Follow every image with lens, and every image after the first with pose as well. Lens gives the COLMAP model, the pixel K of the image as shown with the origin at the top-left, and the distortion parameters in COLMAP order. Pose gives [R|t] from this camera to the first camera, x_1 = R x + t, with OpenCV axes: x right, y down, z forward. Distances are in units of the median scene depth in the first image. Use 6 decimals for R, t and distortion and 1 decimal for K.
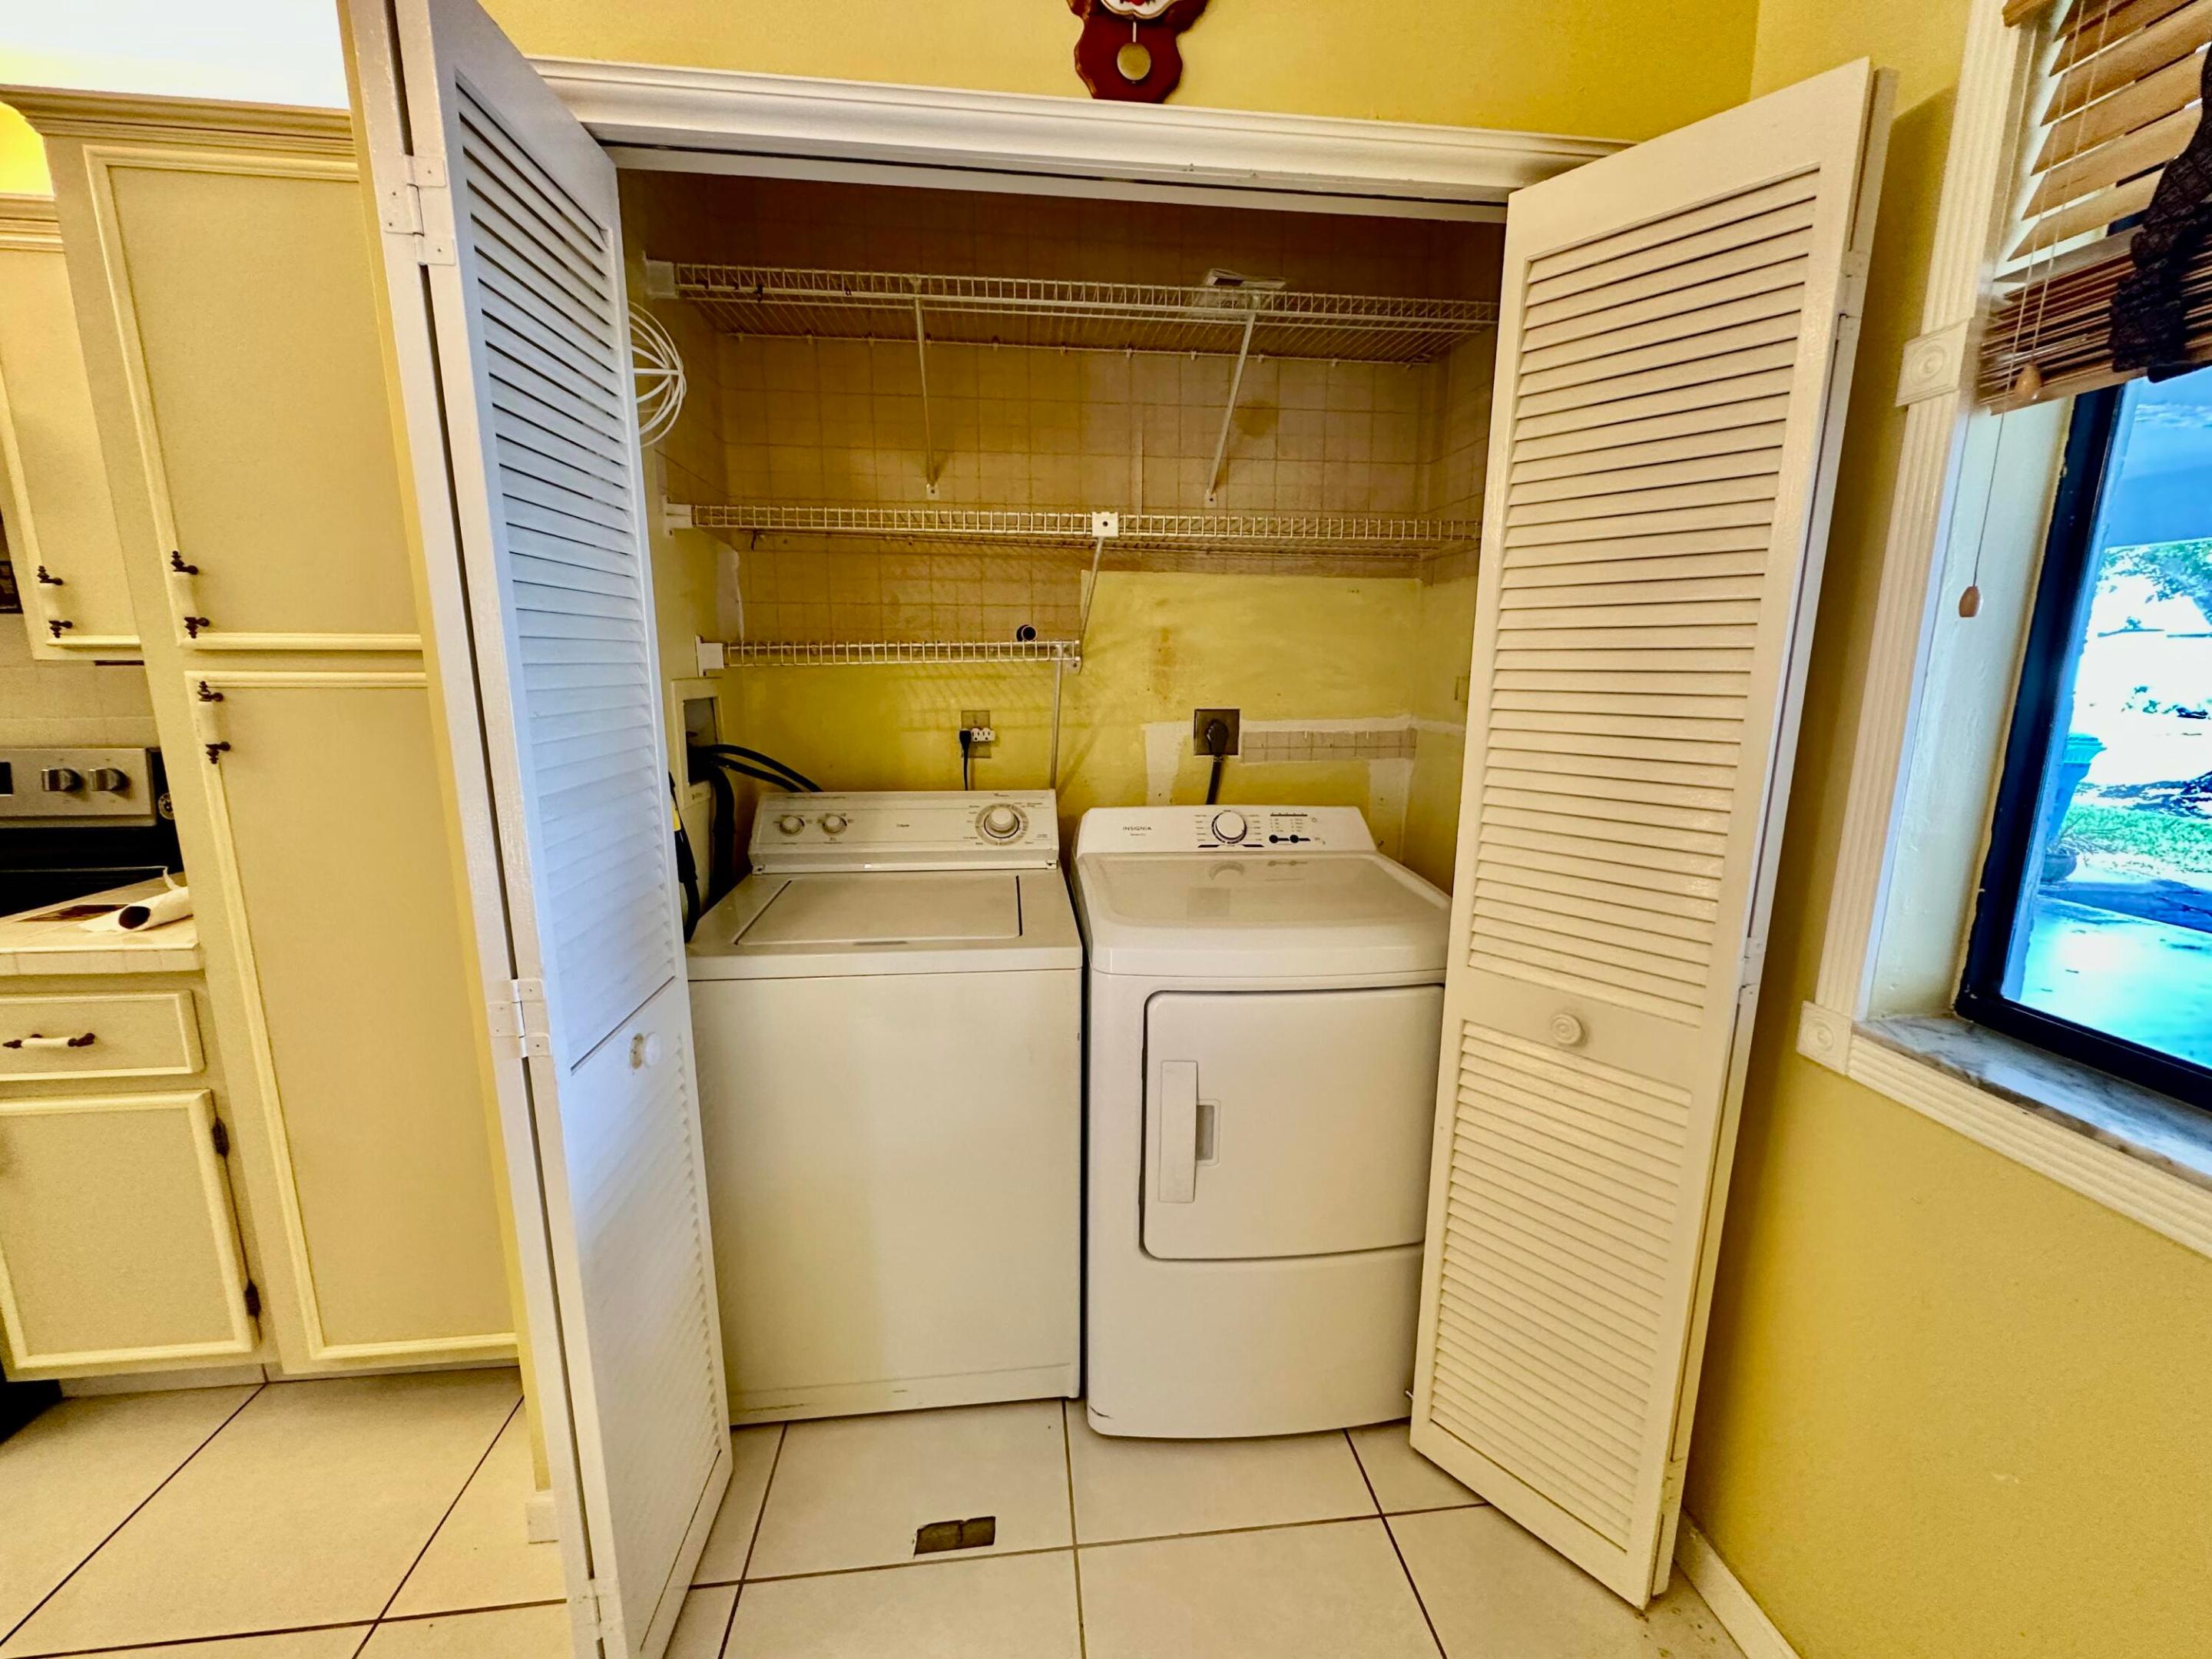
lens RADIAL K [[884.9, 0, 1103.4], [0, 884.9, 828.8], [0, 0, 1]] dist [-0.006571, 0.001156]
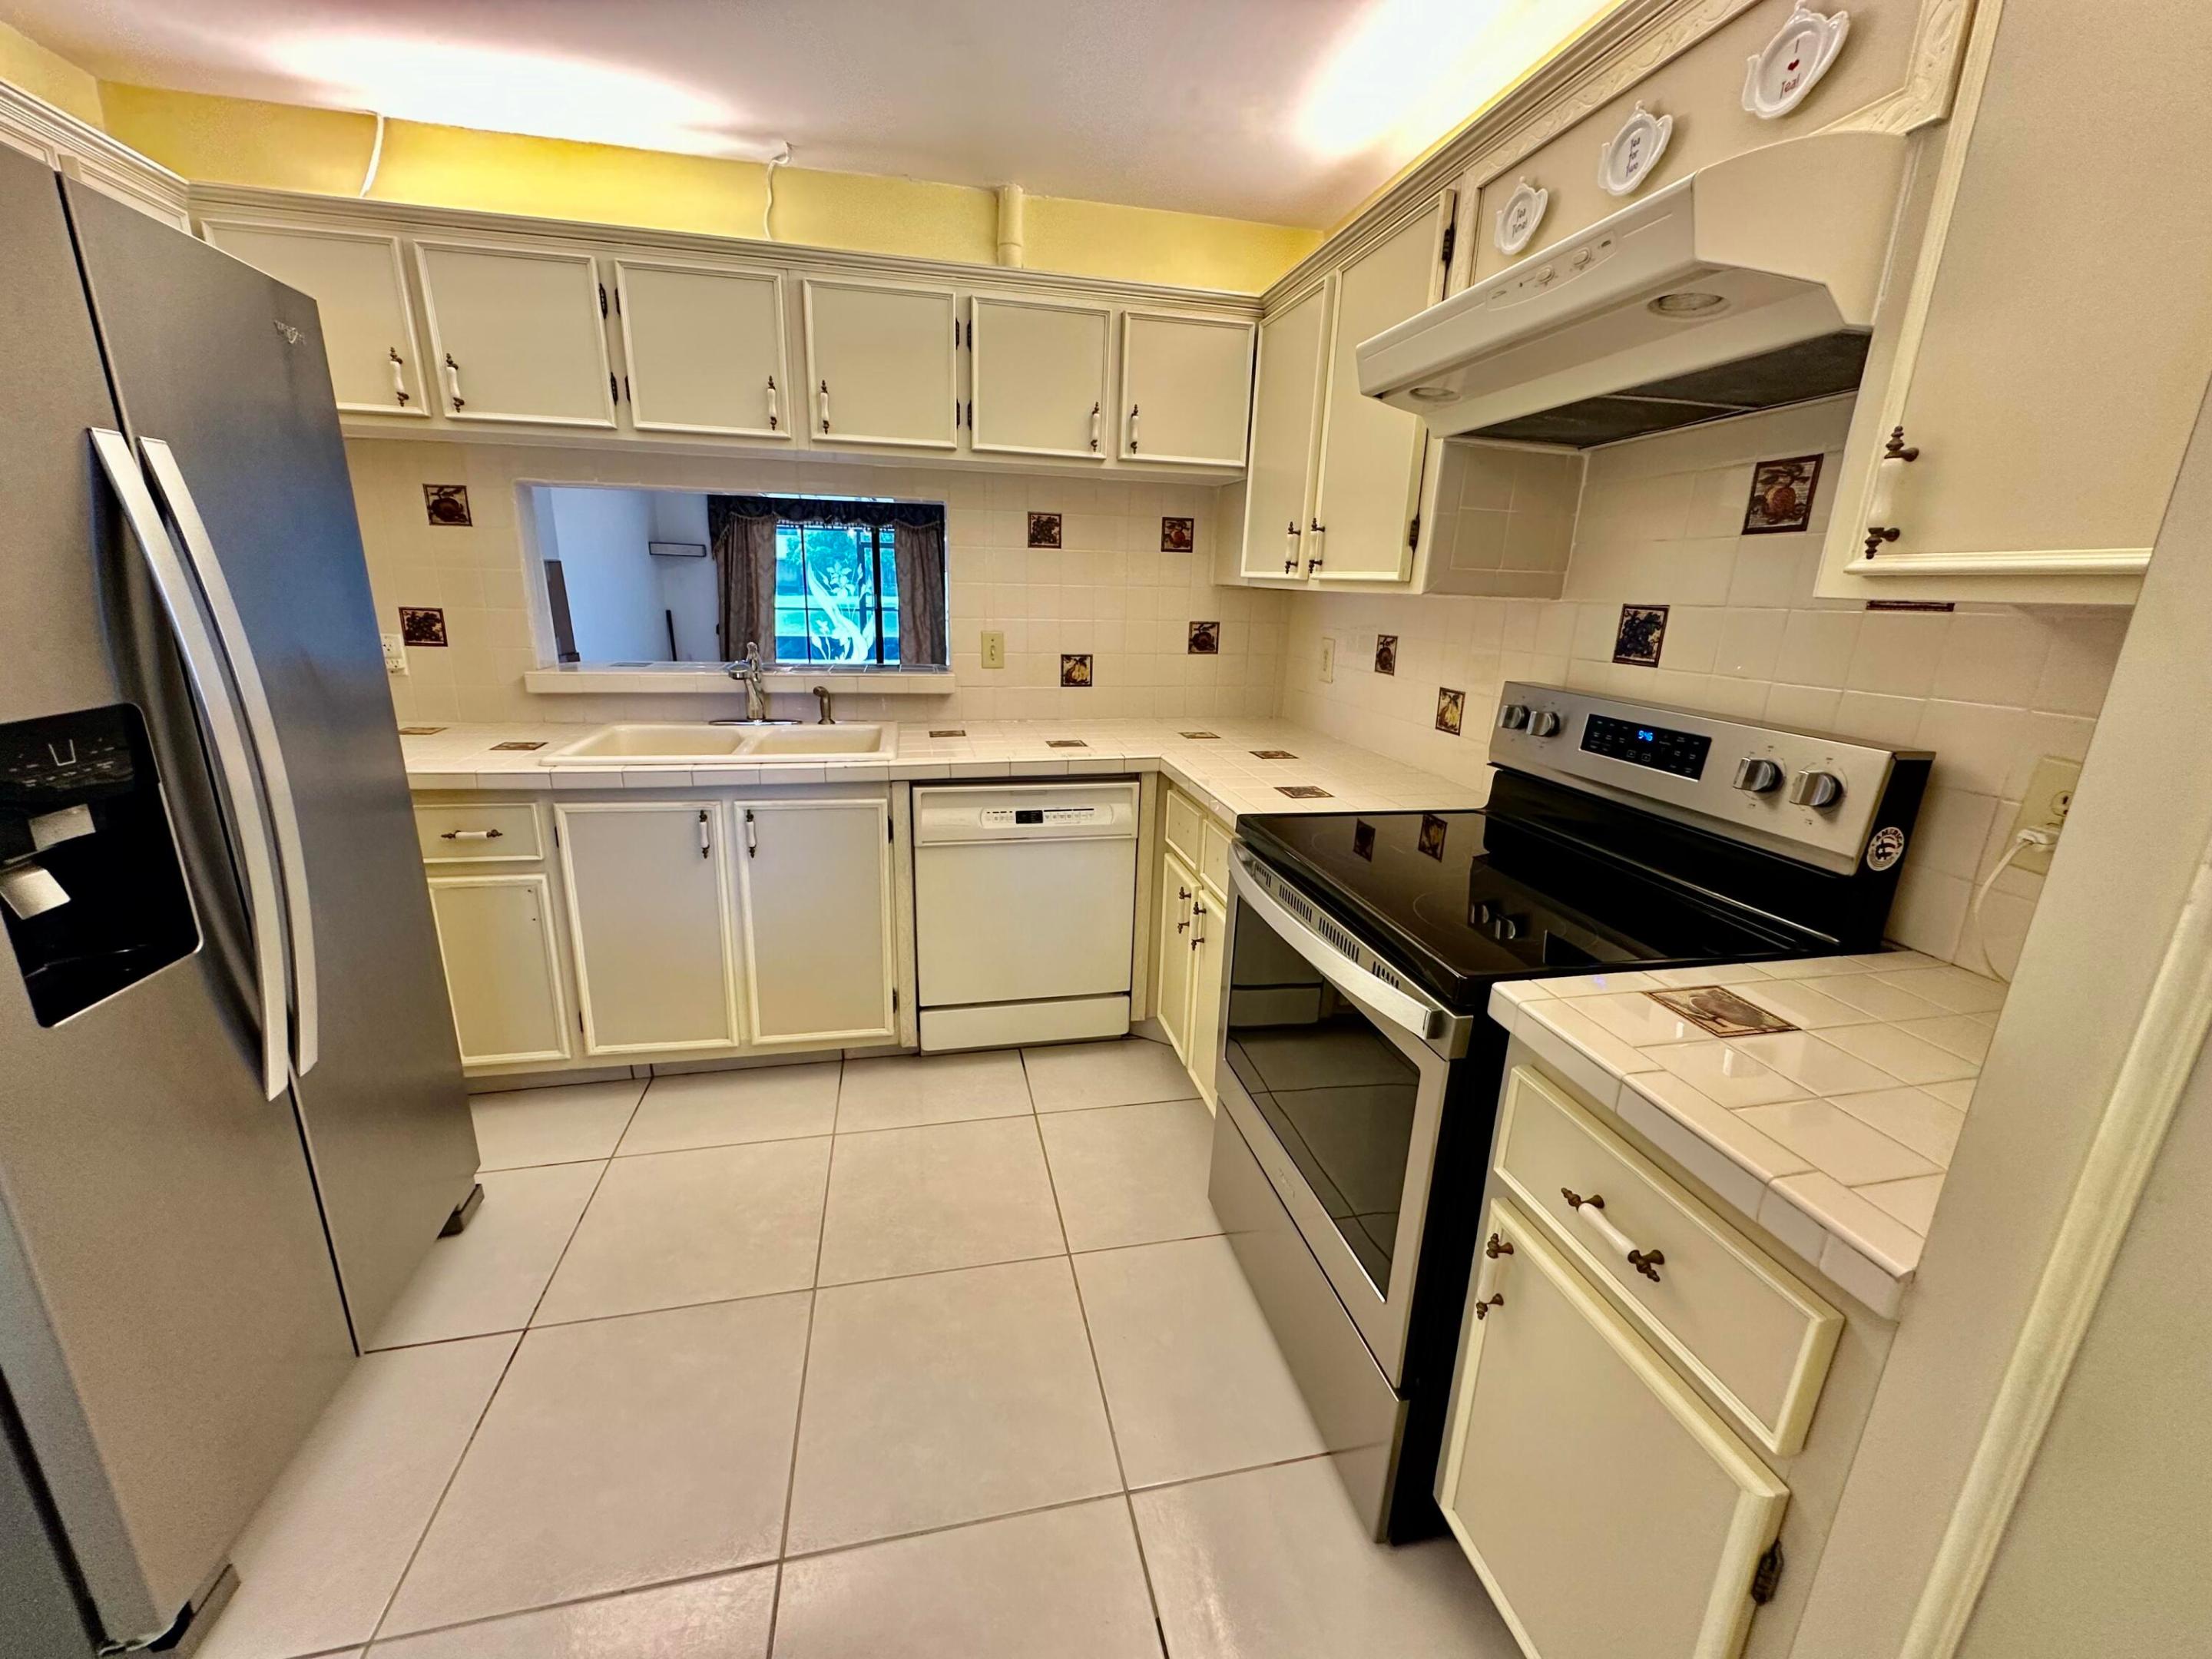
lens RADIAL K [[884.9, 0, 1116.8], [0, 884.9, 819.7], [0, 0, 1]] dist [-0.006571, 0.001156]
pose [[0.114616, 0.269117, -0.956263, -0.659329], [-0.212363, 0.946992, 0.241055, -0.092470], [0.970446, 0.175446, 0.165691, 0.466690]]
